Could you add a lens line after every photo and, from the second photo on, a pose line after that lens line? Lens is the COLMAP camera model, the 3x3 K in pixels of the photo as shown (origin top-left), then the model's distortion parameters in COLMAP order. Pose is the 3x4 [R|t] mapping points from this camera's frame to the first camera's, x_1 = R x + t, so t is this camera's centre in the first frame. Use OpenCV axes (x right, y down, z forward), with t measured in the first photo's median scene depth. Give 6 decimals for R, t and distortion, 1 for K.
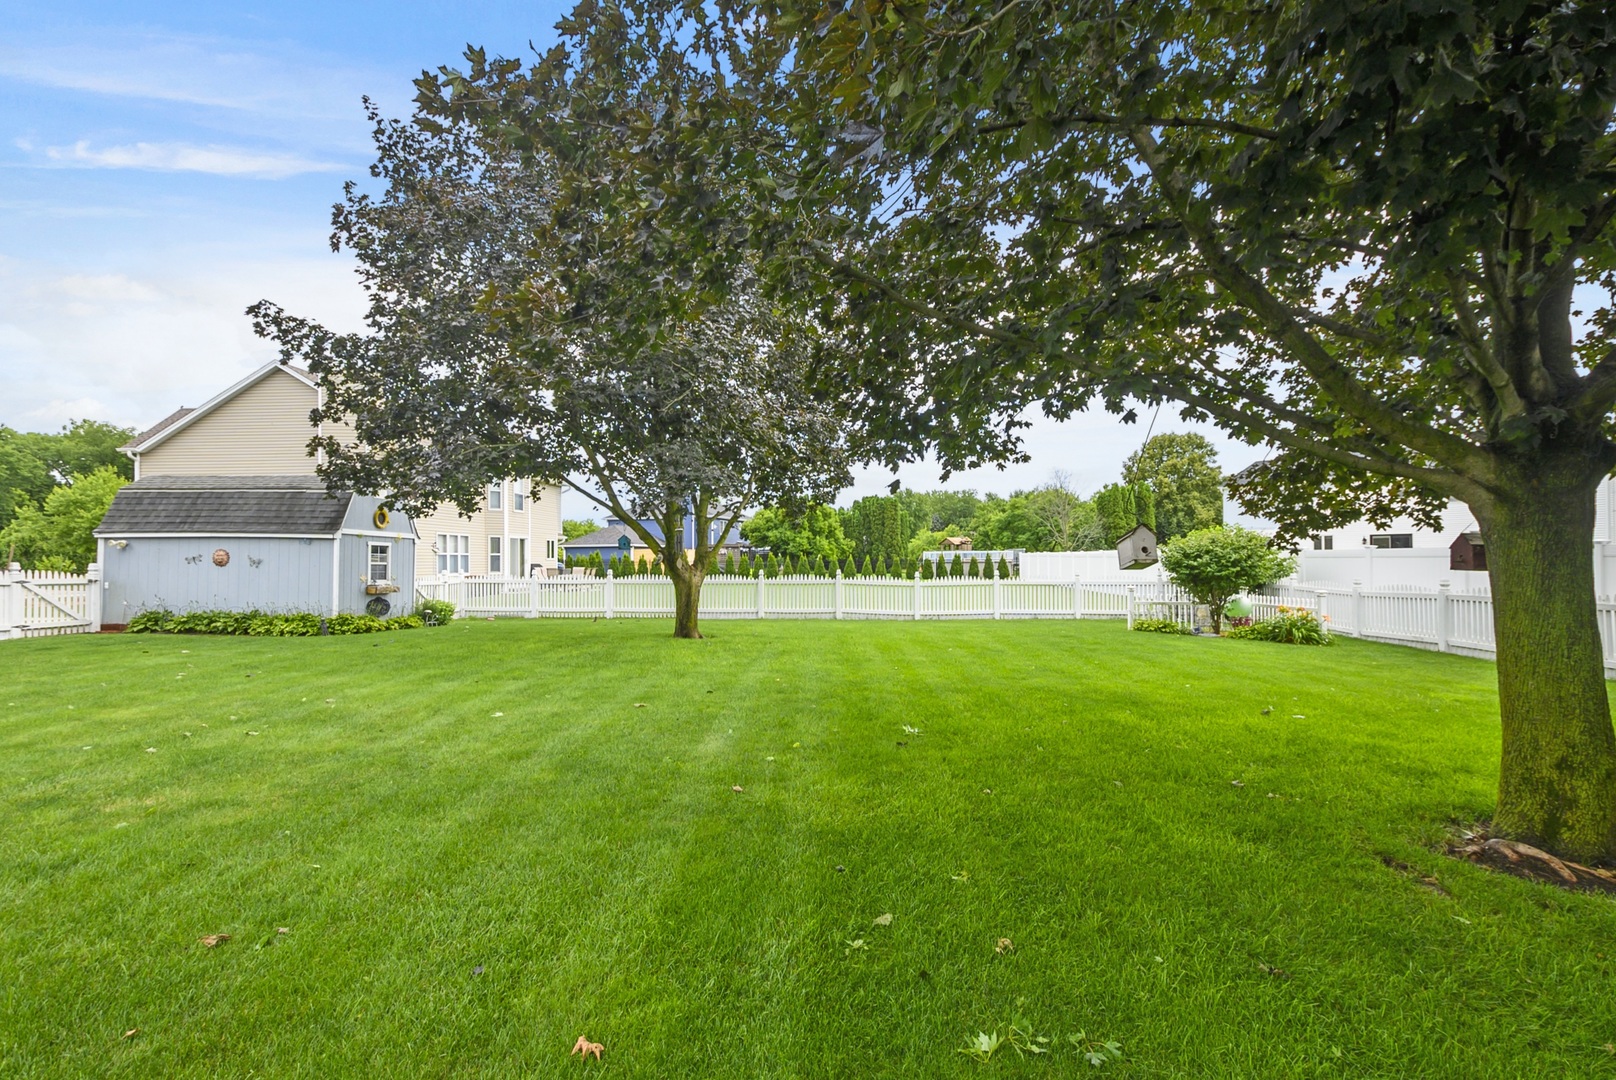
lens RADIAL K [[716.6, 0, 809.4], [0, 716.6, 555.3], [0, 0, 1]] dist [-0.001794, -0.000461]
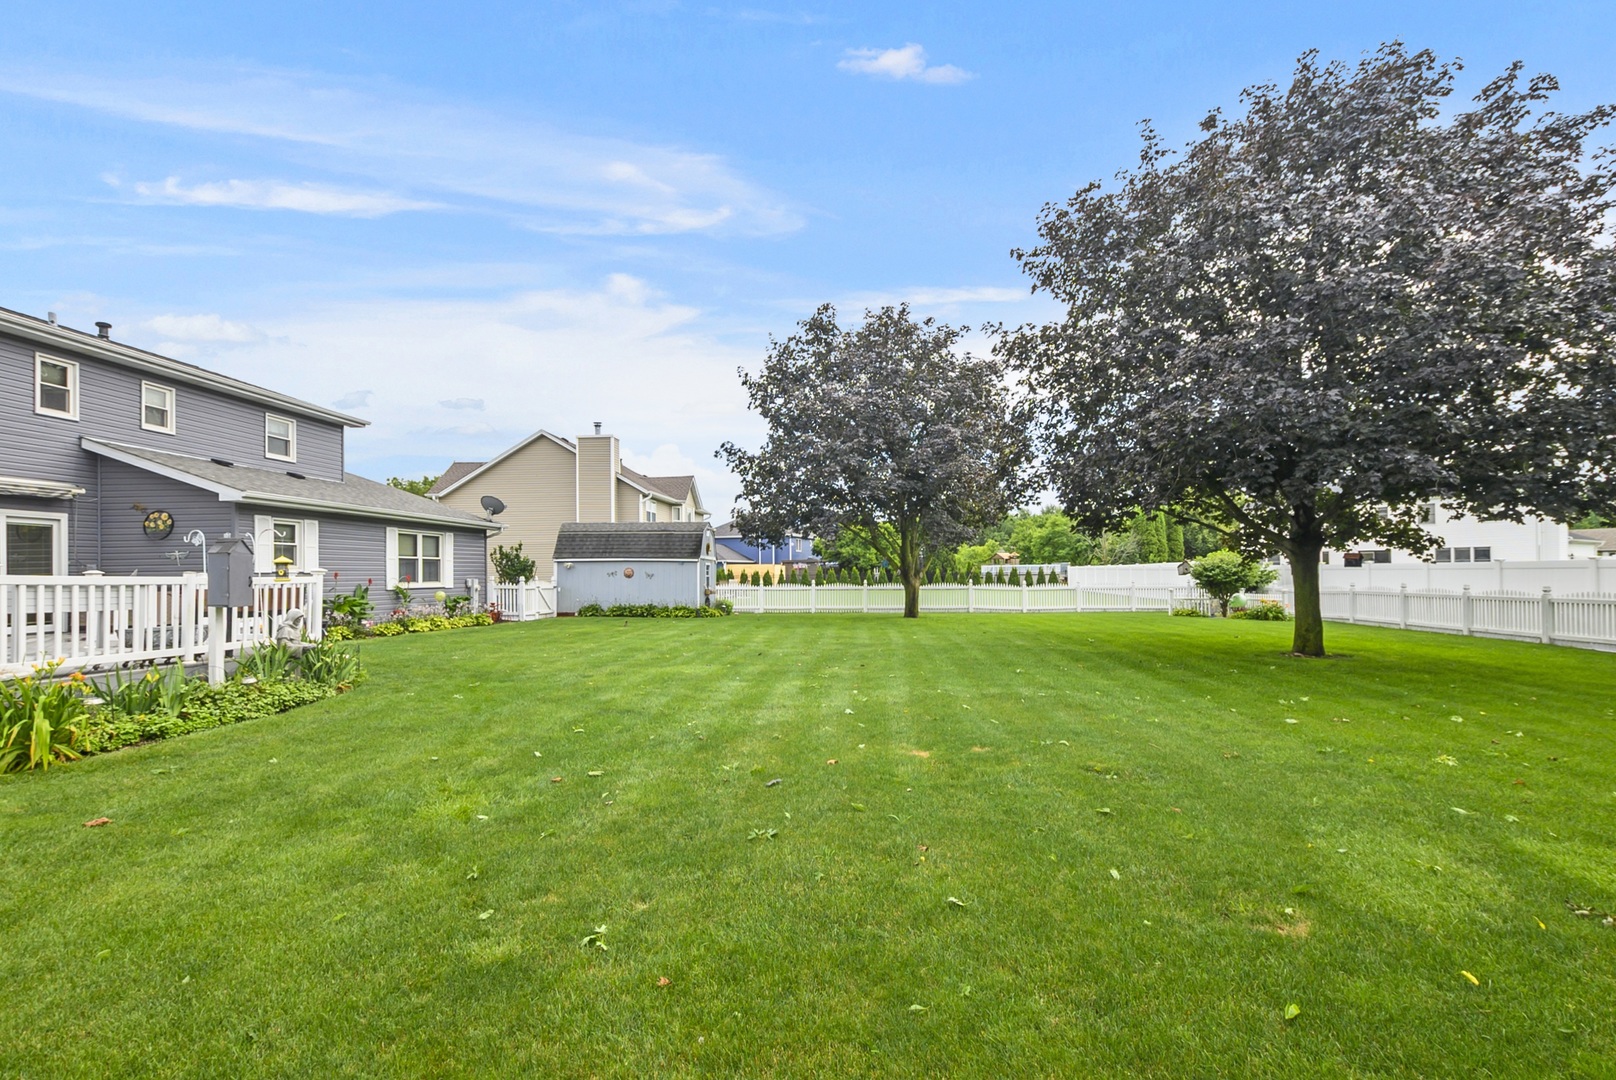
lens RADIAL K [[708.7, 0, 831.8], [0, 708.7, 563.5], [0, 0, 1]] dist [0.004355, 0.000478]
pose [[0.999953, -0.004185, -0.008723, -0.338302], [0.004121, 0.999965, -0.007330, -0.004512], [0.008753, 0.007294, 0.999935, -0.679563]]
